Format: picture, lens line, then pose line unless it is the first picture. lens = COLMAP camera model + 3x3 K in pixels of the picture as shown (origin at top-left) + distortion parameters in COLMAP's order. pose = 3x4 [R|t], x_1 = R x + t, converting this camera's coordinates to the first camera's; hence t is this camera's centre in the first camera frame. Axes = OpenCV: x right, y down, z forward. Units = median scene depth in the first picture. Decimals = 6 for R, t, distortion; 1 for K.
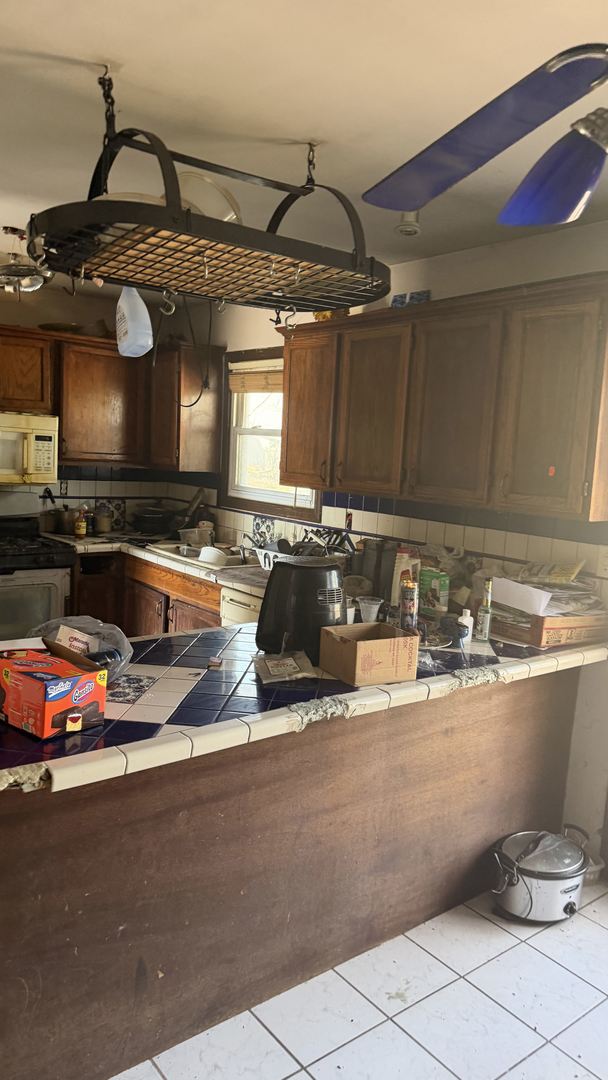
lens RADIAL K [[762.0, 0, 304.0], [0, 762.0, 540.0], [0, 0, 1]] dist [0.007418, -0.007960]
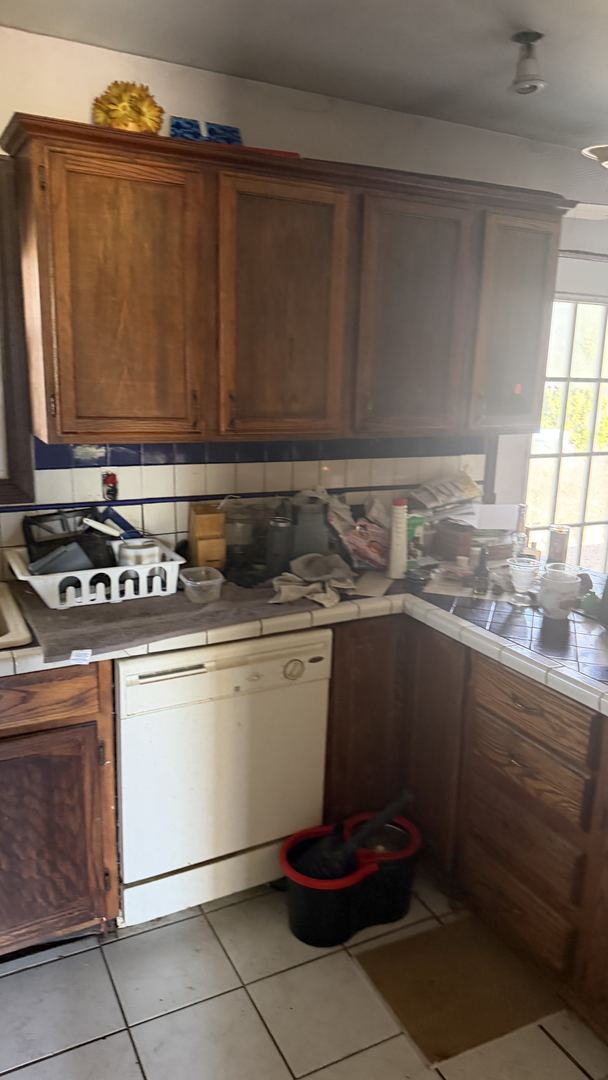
lens RADIAL K [[762.0, 0, 304.0], [0, 762.0, 540.0], [0, 0, 1]] dist [0.007418, -0.007960]
pose [[0.200567, -0.263028, 0.943710, -0.543185], [0.102830, 0.963615, 0.246721, -0.129194], [-0.974268, 0.047558, 0.220316, 0.774540]]
